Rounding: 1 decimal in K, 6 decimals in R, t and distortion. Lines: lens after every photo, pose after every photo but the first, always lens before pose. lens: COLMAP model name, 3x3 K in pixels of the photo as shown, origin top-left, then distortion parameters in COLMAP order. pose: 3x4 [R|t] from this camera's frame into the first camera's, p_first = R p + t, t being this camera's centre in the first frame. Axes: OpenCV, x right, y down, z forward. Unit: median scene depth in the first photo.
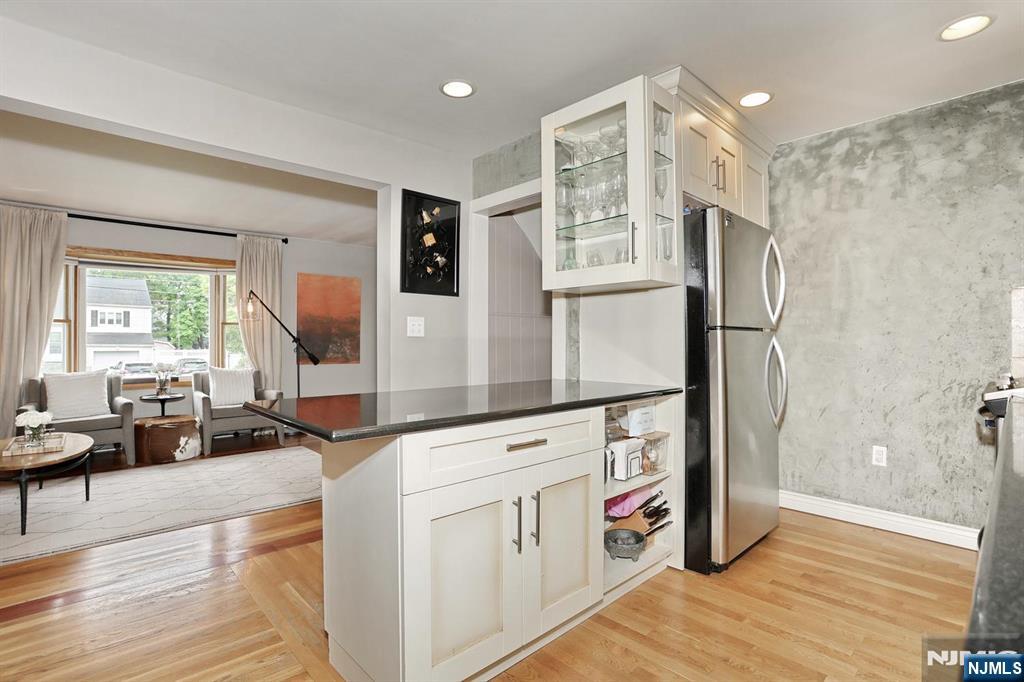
lens RADIAL K [[496.7, 0, 508.6], [0, 496.7, 337.6], [0, 0, 1]] dist [-0.069233, 0.025674]
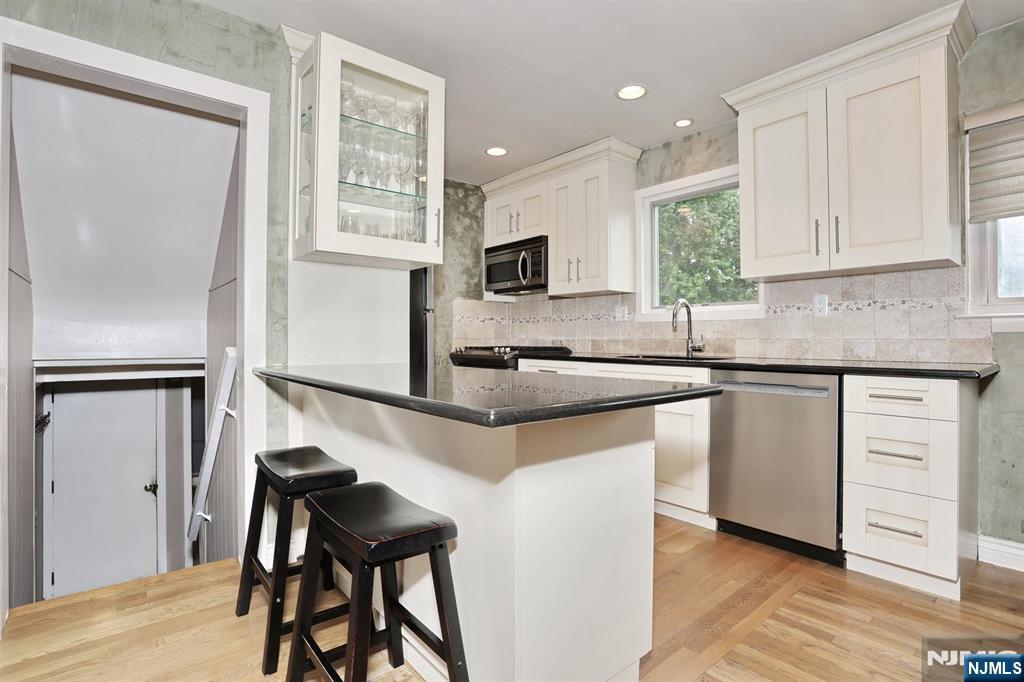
lens RADIAL K [[496.7, 0, 511.5], [0, 496.7, 336.4], [0, 0, 1]] dist [-0.069233, 0.025674]
pose [[0.046334, 0.008851, 0.998887, -0.637422], [-0.008533, 0.999928, -0.008464, 0.041977], [-0.998890, -0.008131, 0.046406, 0.611229]]
